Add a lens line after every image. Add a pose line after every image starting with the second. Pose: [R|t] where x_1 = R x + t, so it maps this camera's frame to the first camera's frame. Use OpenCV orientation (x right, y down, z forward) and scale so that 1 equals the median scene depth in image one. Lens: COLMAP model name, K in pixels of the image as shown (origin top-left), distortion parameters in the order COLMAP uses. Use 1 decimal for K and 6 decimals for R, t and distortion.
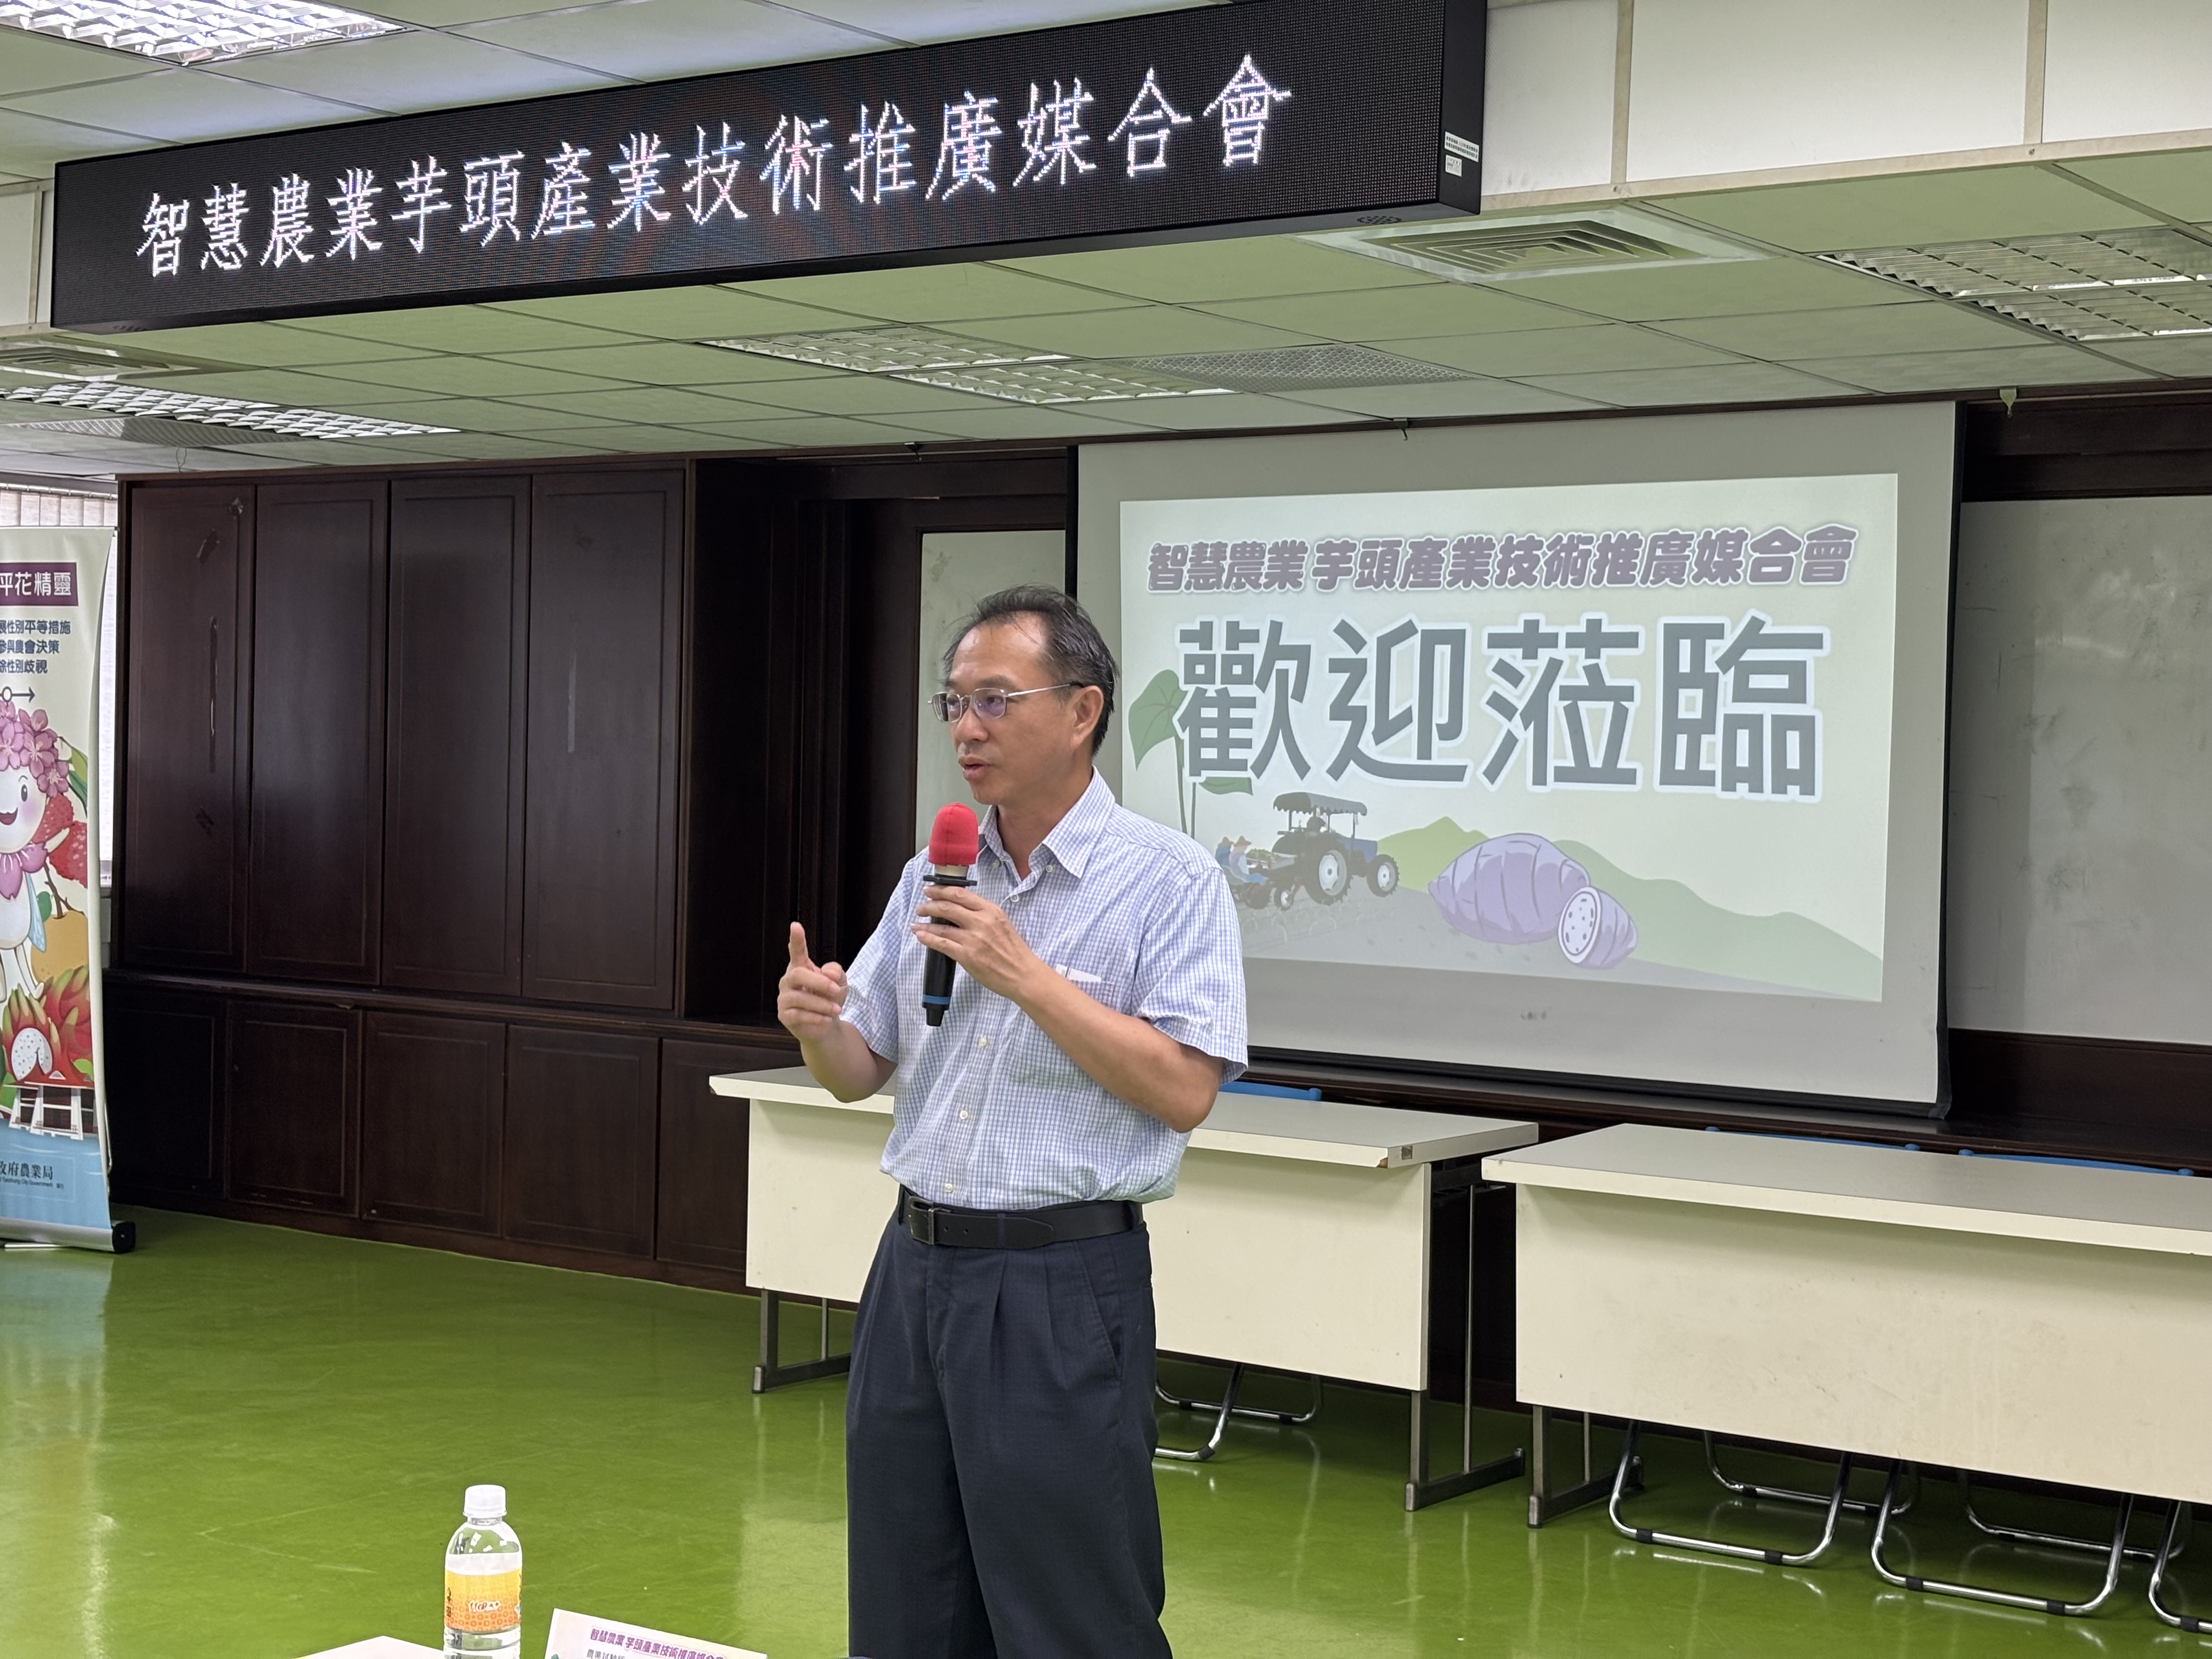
lens RADIAL K [[3318.3, 0, 1105.1], [0, 3318.3, 835.4], [0, 0, 1]] dist [0.250704, -1.019018]
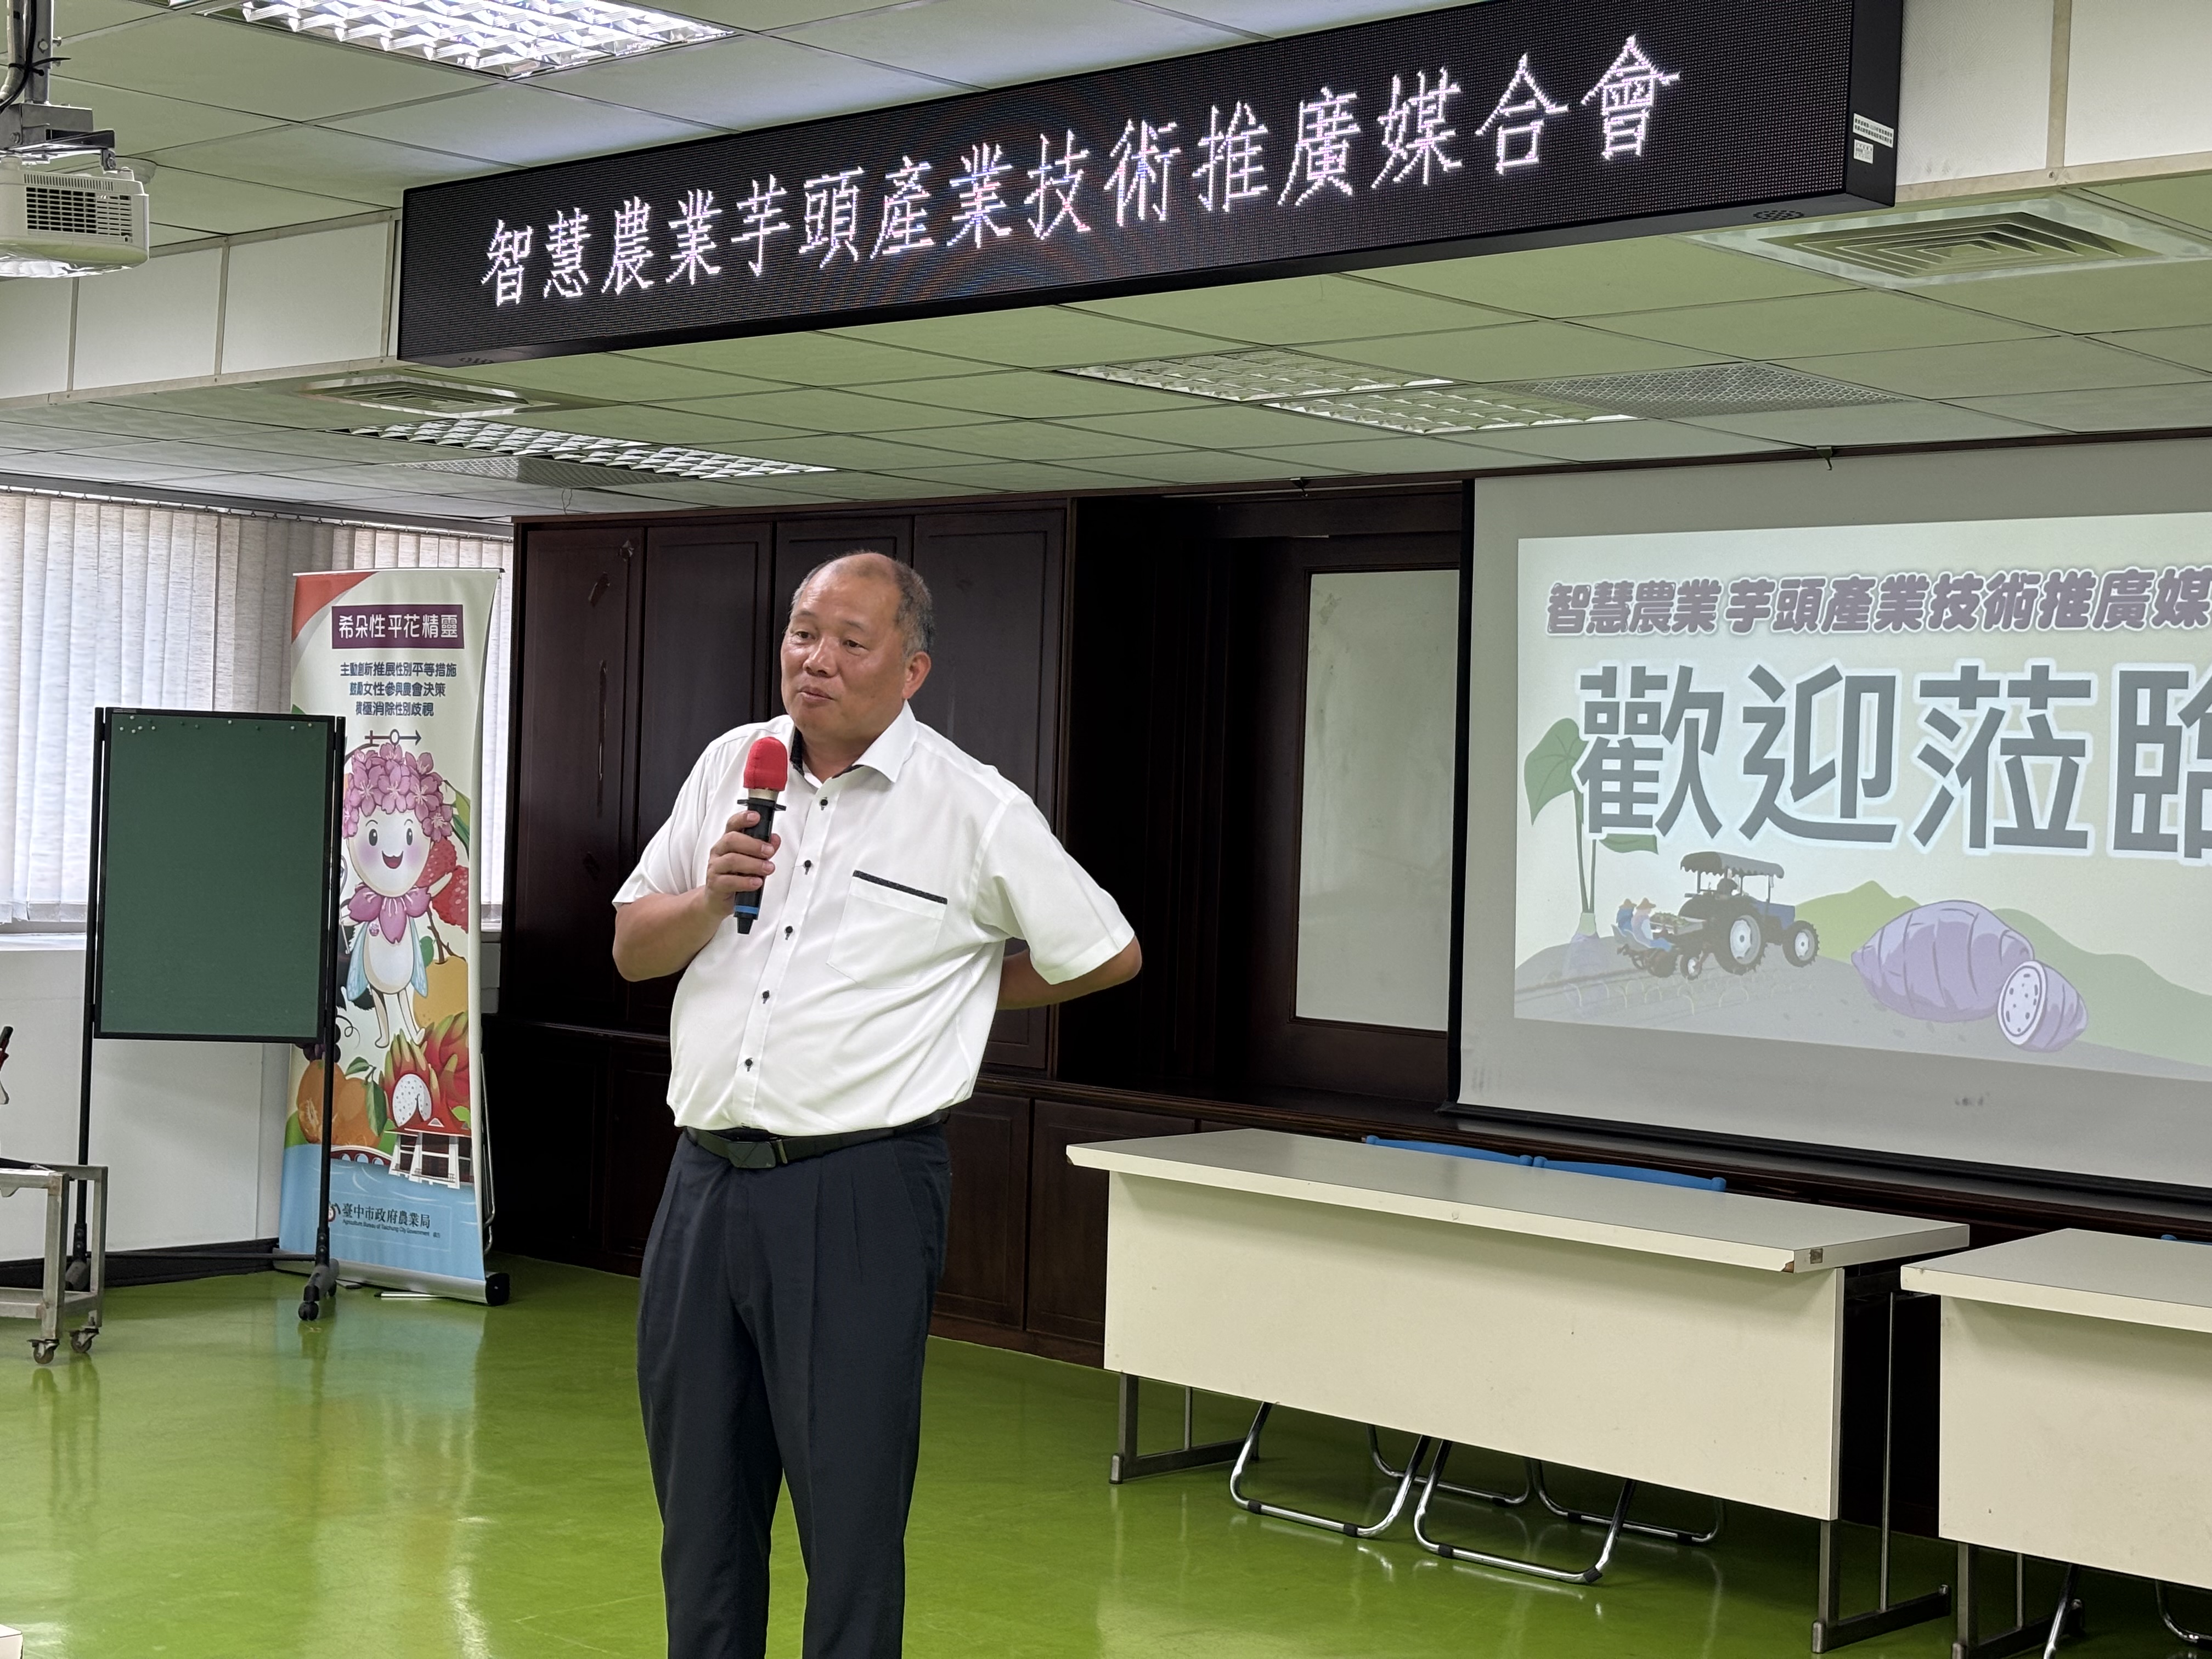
lens RADIAL K [[3317.4, 0, 1116.2], [0, 3317.4, 823.8], [0, 0, 1]] dist [0.244359, -0.937695]
pose [[0.991587, 0.010704, -0.128995, 0.019226], [-0.012927, 0.999782, -0.016405, -0.004423], [0.128791, 0.017935, 0.991510, 0.076193]]
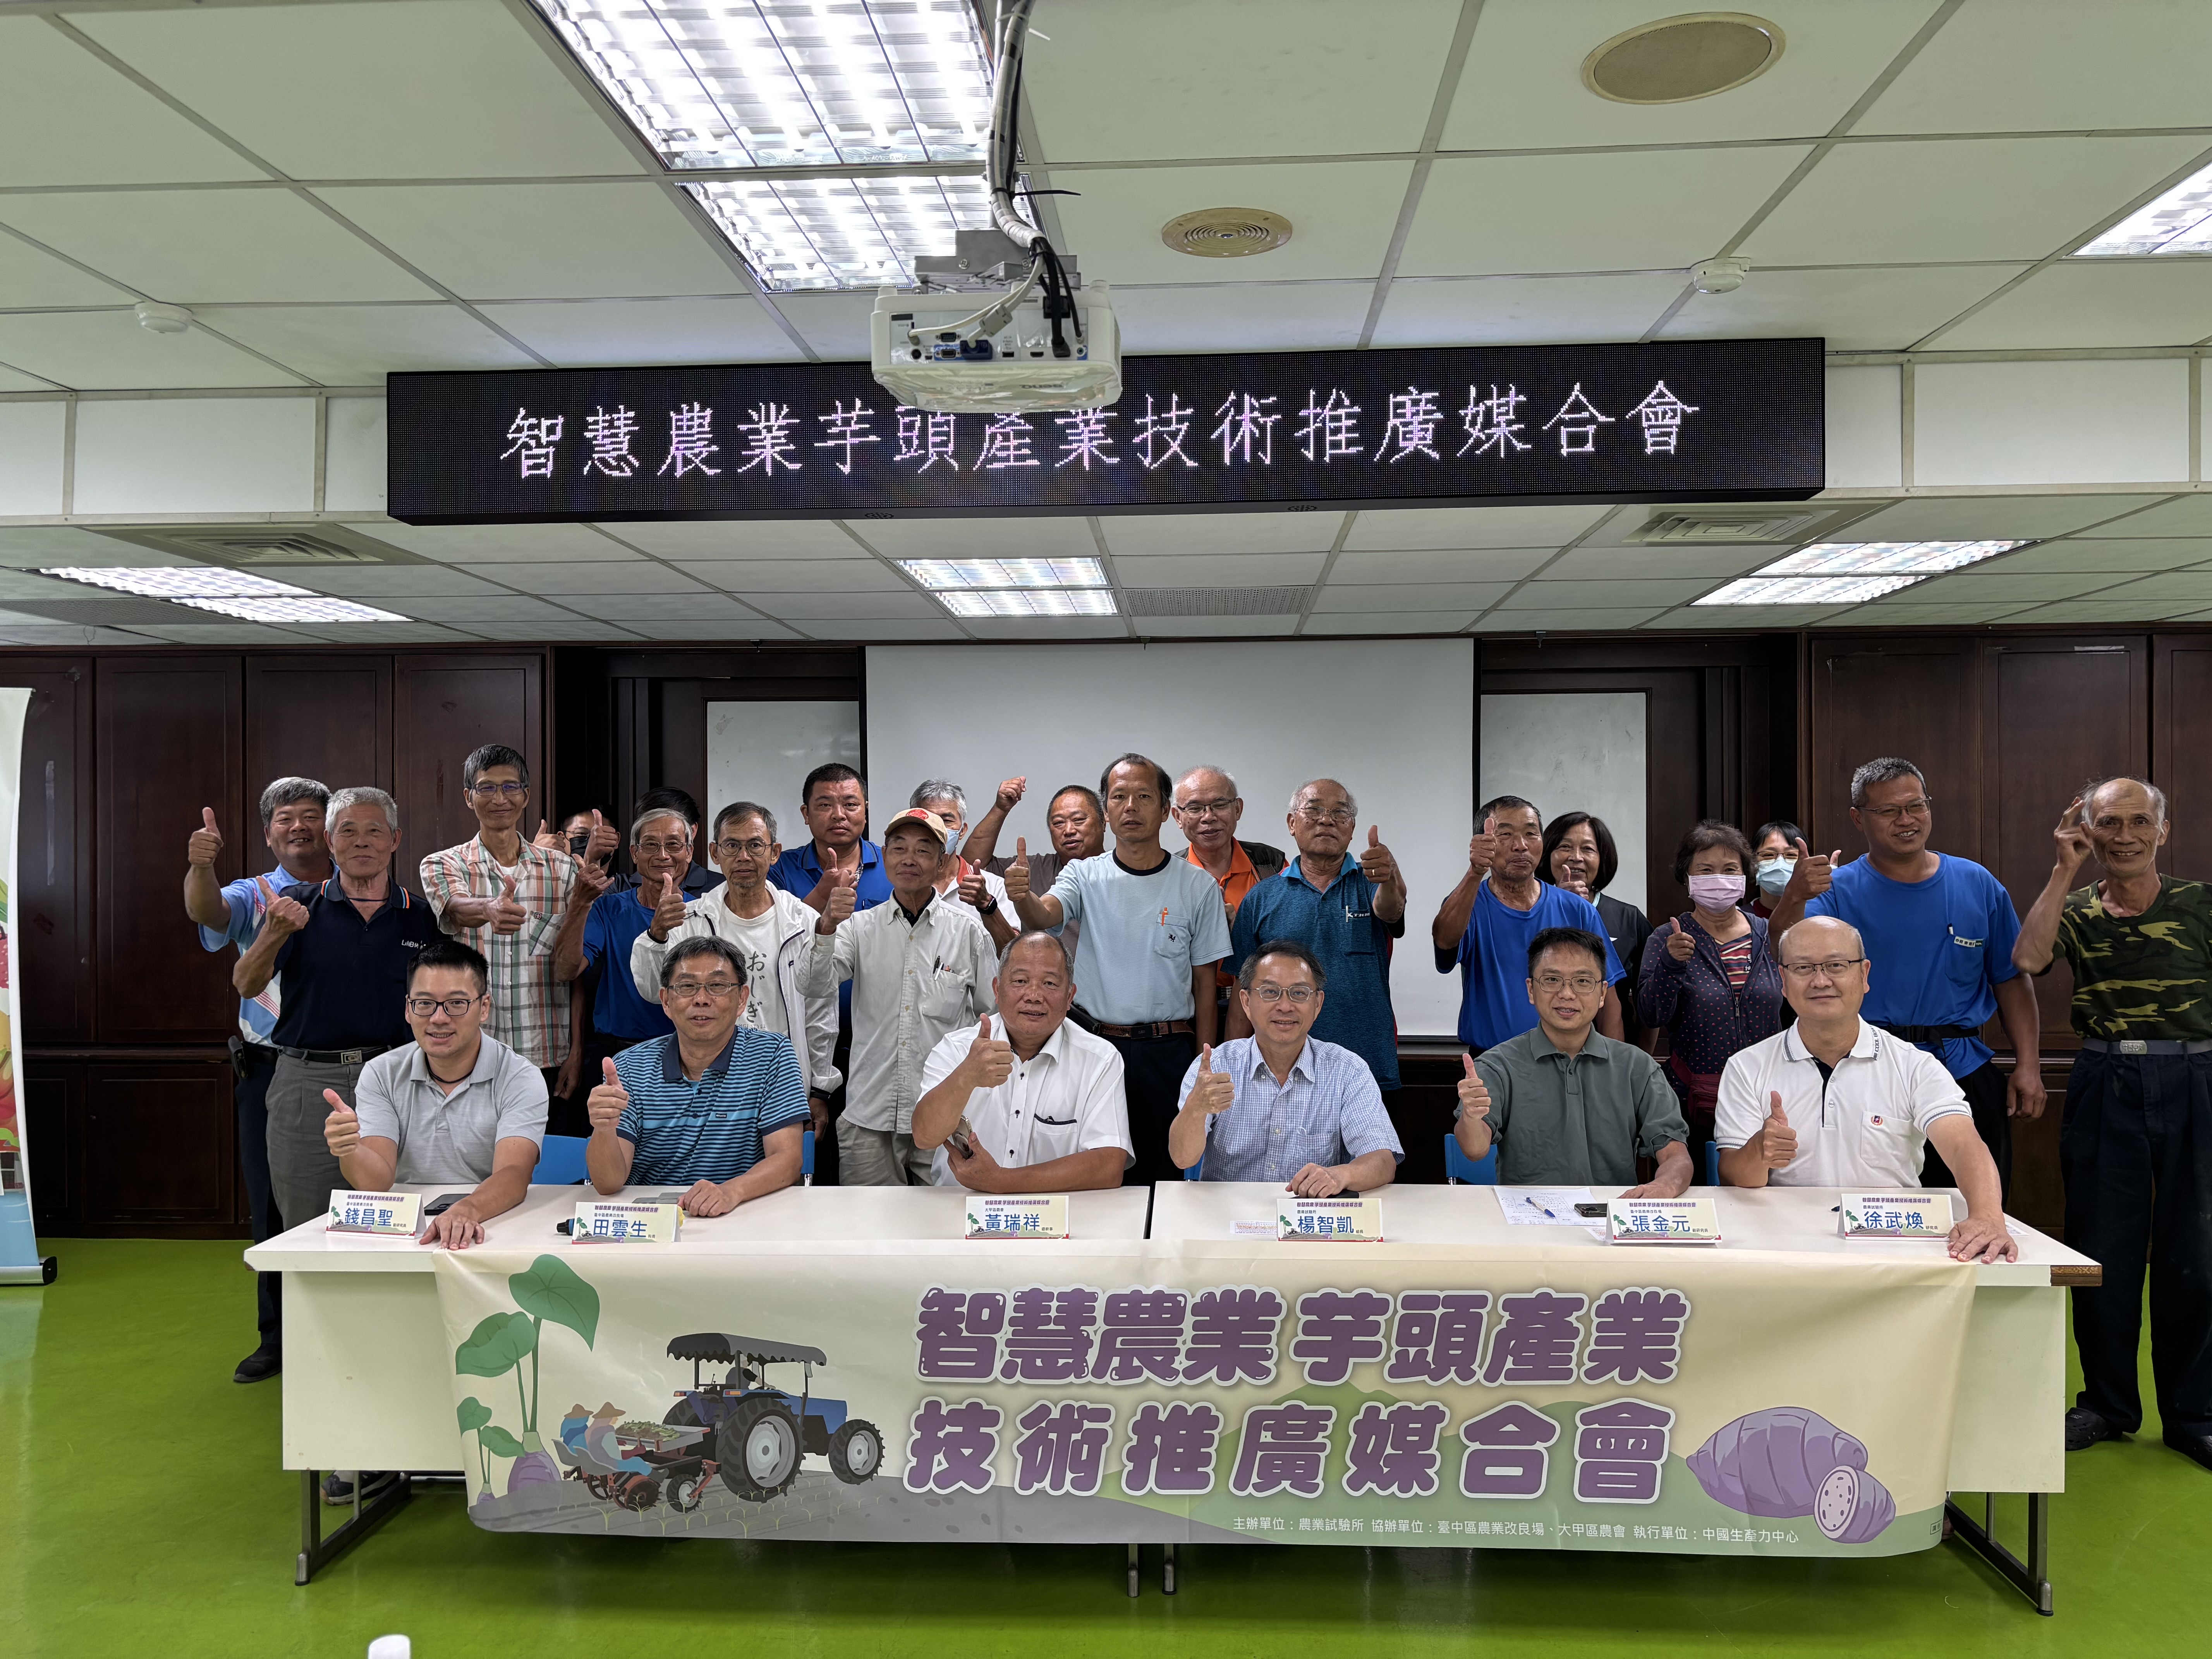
lens RADIAL K [[1667.3, 0, 1113.6], [0, 1667.3, 829.7], [0, 0, 1]] dist [0.139340, -0.444116]
pose [[0.843706, -0.026684, 0.536142, -0.441301], [0.036261, 0.999316, -0.007326, -0.033110], [-0.535579, 0.025622, 0.844096, 0.412525]]
